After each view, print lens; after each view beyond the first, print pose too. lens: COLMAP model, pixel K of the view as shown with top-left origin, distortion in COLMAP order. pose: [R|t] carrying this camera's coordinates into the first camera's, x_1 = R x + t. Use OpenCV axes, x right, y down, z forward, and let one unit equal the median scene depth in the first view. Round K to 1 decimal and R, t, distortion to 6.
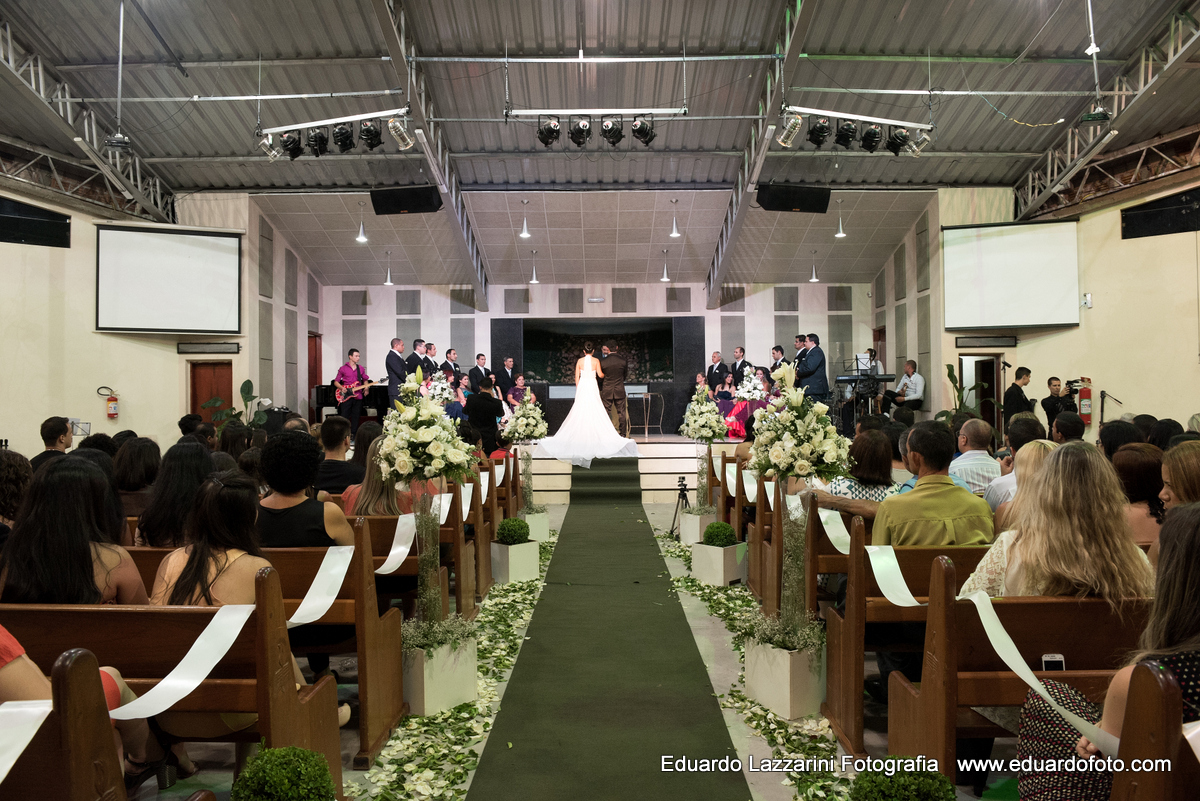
lens RADIAL K [[847.4, 0, 599.5], [0, 847.4, 402.2], [0, 0, 1]] dist [-0.030680, -0.001434]
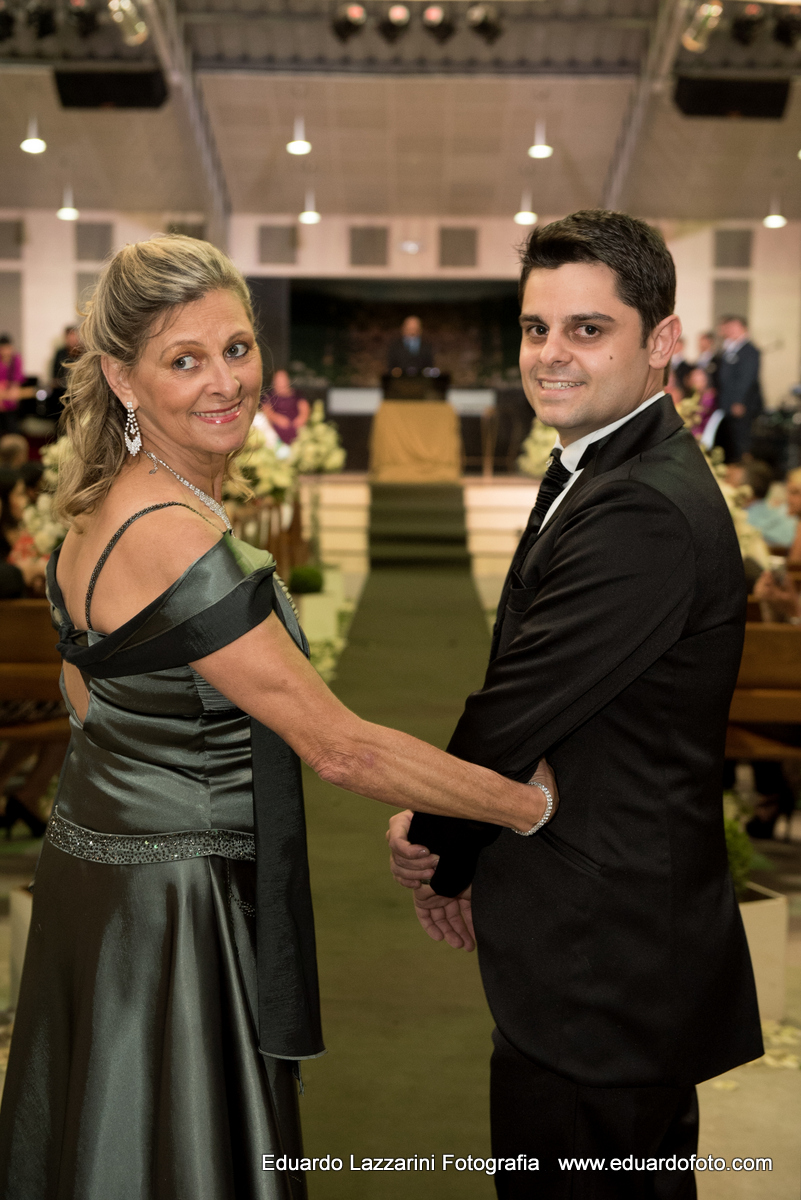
lens RADIAL K [[1764.2, 0, 398.5], [0, 1764.2, 603.0], [0, 0, 1]] dist [0.153733, 0.000000]
pose [[0.999756, 0.021044, -0.006690, 0.000931], [-0.020201, 0.993962, 0.107847, -0.007397], [0.008919, -0.107686, 0.994145, -0.340106]]
